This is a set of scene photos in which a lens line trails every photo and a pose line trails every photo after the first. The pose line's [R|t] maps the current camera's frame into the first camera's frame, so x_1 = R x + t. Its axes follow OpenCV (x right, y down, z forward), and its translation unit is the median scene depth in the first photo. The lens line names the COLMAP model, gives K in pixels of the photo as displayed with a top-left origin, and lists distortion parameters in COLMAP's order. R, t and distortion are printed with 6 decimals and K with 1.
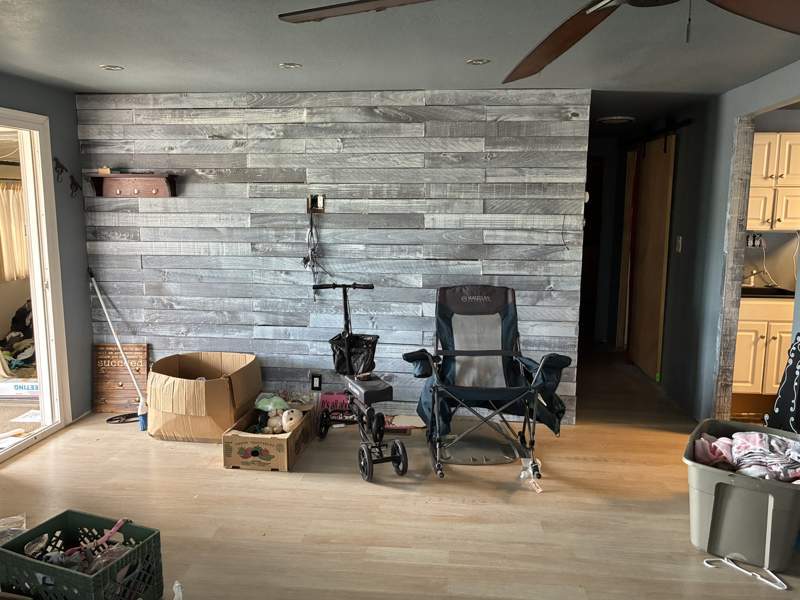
lens RADIAL K [[598.1, 0, 401.1], [0, 598.1, 295.7], [0, 0, 1]] dist [0.028442, -0.059912]
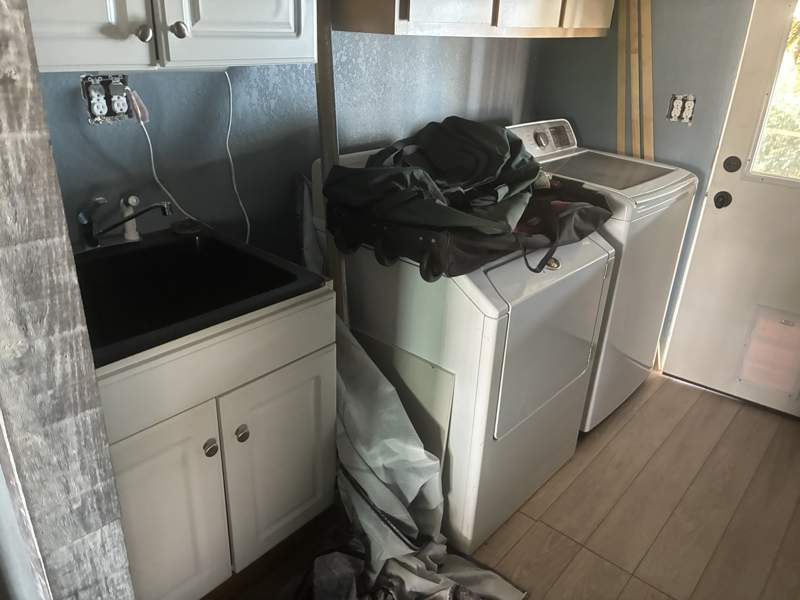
lens RADIAL K [[605.8, 0, 403.5], [0, 605.8, 295.7], [0, 0, 1]] dist [0.032510, -0.073806]
pose [[0.587228, -0.317220, 0.744671, 0.125243], [0.073941, 0.937181, 0.340918, -0.027821], [-0.806037, -0.145135, 0.573794, 0.207646]]
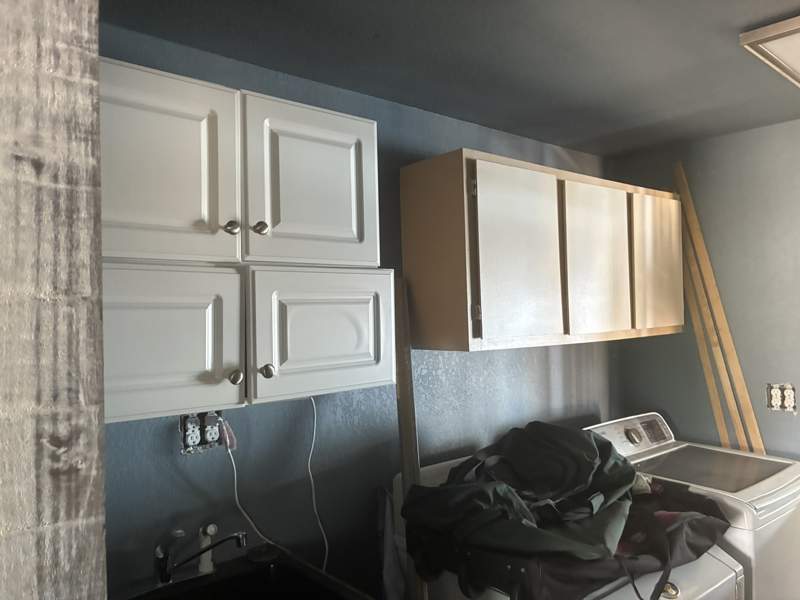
lens RADIAL K [[598.1, 0, 401.1], [0, 598.1, 295.7], [0, 0, 1]] dist [0.028442, -0.059912]
pose [[0.698471, 0.000294, 0.715638, 0.129787], [0.128480, 0.983701, -0.125801, -0.032780], [-0.704011, 0.179813, 0.687049, 0.207082]]
